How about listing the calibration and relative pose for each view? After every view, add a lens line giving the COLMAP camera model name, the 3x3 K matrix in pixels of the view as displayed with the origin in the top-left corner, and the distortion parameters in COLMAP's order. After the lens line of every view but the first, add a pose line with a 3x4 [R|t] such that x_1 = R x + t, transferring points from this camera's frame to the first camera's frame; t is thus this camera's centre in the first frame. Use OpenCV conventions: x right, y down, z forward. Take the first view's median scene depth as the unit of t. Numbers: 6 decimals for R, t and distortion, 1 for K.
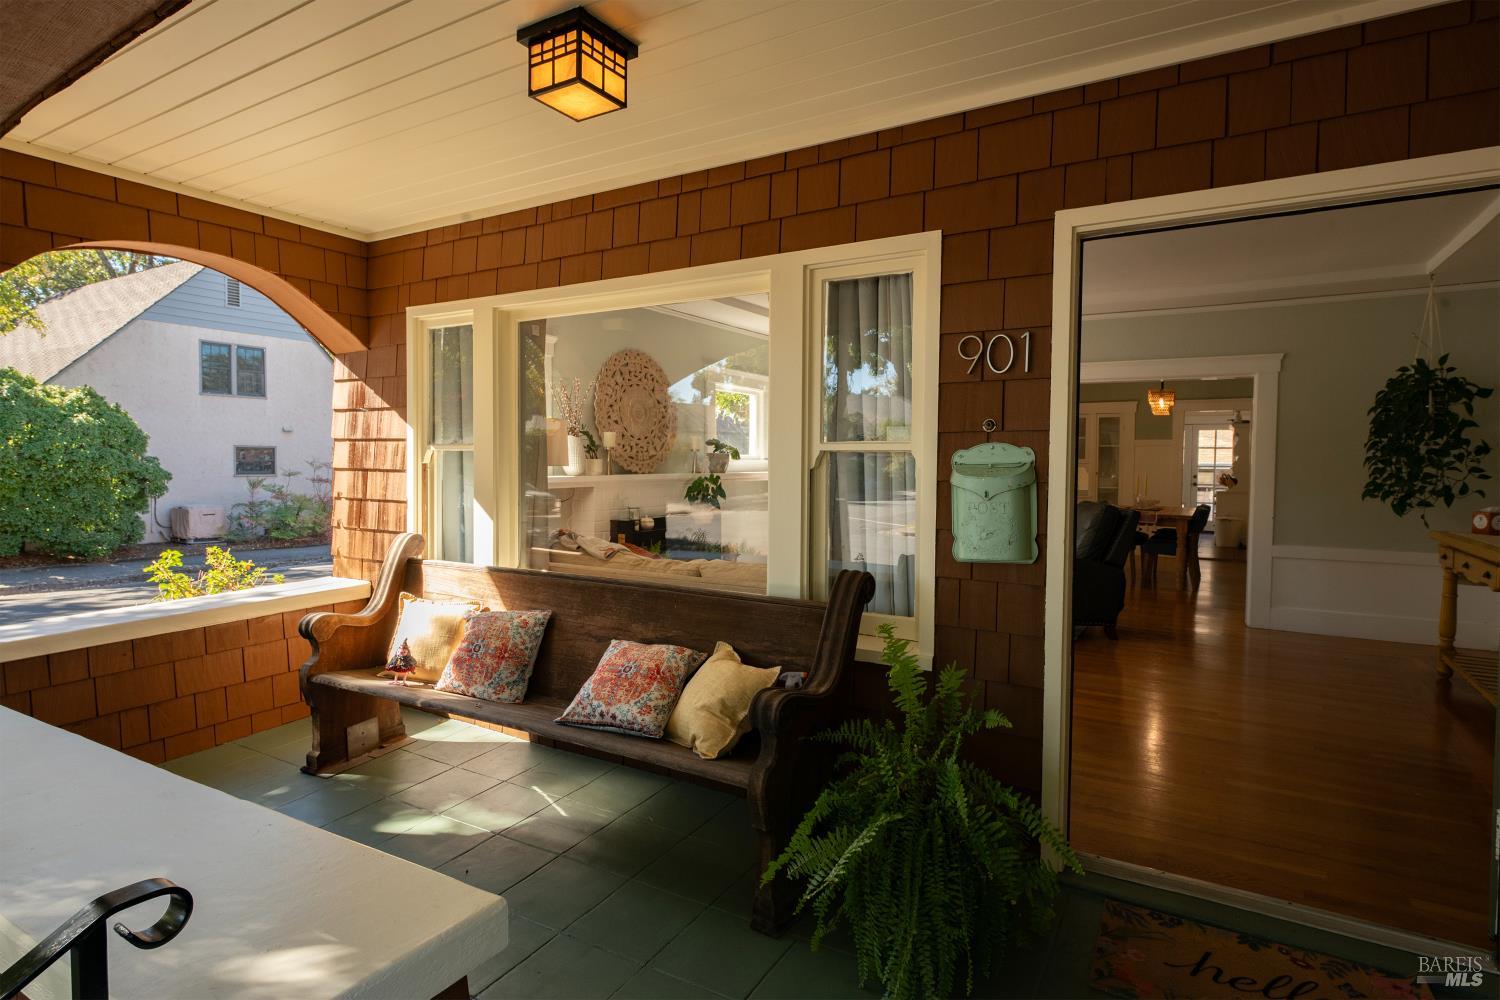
lens RADIAL K [[788.4, 0, 750.0], [0, 788.4, 500.0], [0, 0, 1]] dist [0.005416, 0.000281]
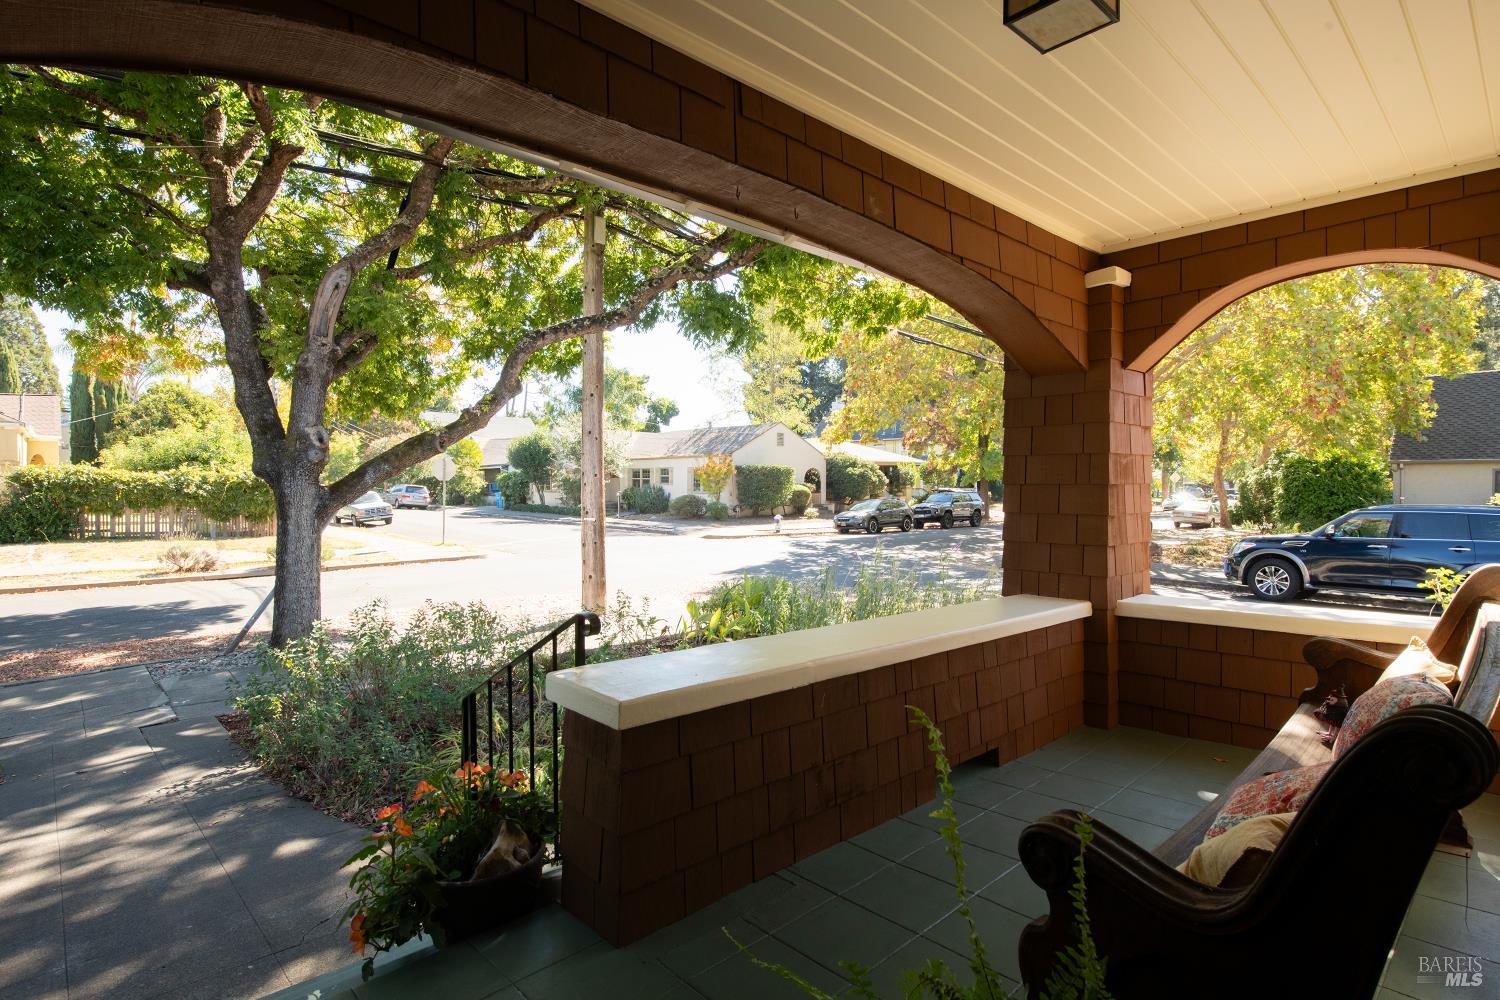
lens RADIAL K [[739.7, 0, 750.0], [0, 739.7, 500.0], [0, 0, 1]] dist [-0.000063, 0.000002]
pose [[-0.284721, 0.013803, -0.958511, 0.520166], [-0.049739, 0.998337, 0.029151, -0.000823], [0.957319, 0.055975, -0.283561, 0.758076]]
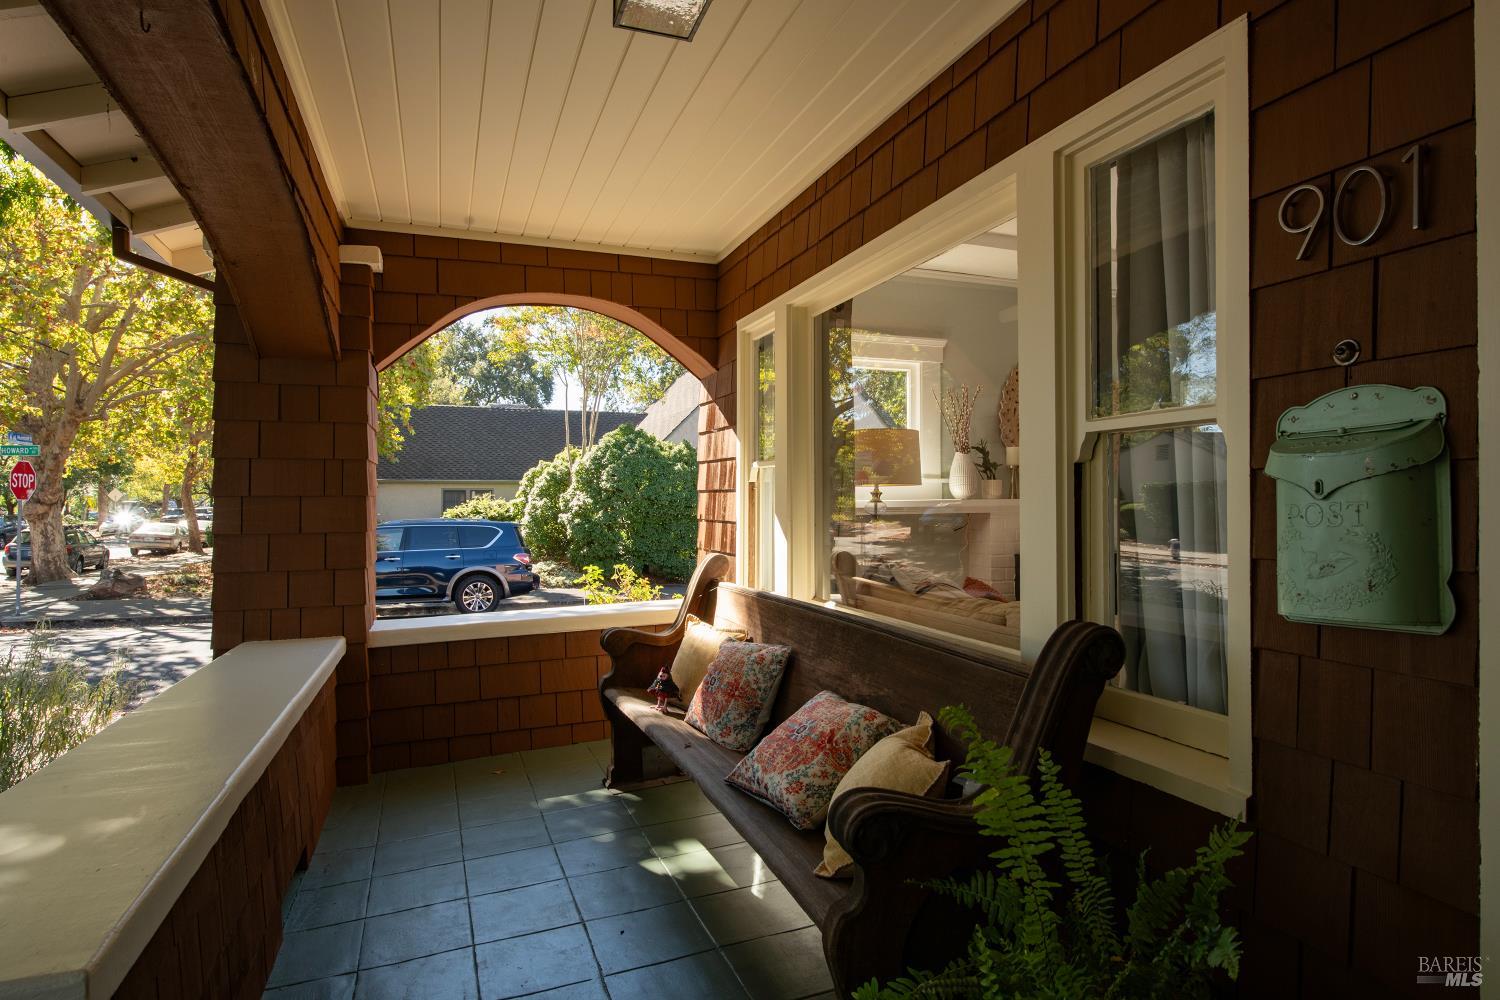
lens RADIAL K [[831.3, 0, 750.0], [0, 831.3, 500.0], [0, 0, 1]] dist [-0.001795, -0.000541]
pose [[0.784138, -0.010332, -0.620500, 0.309132], [-0.021811, 0.998785, -0.044195, 0.028830], [0.620203, 0.048189, 0.782960, 0.327676]]
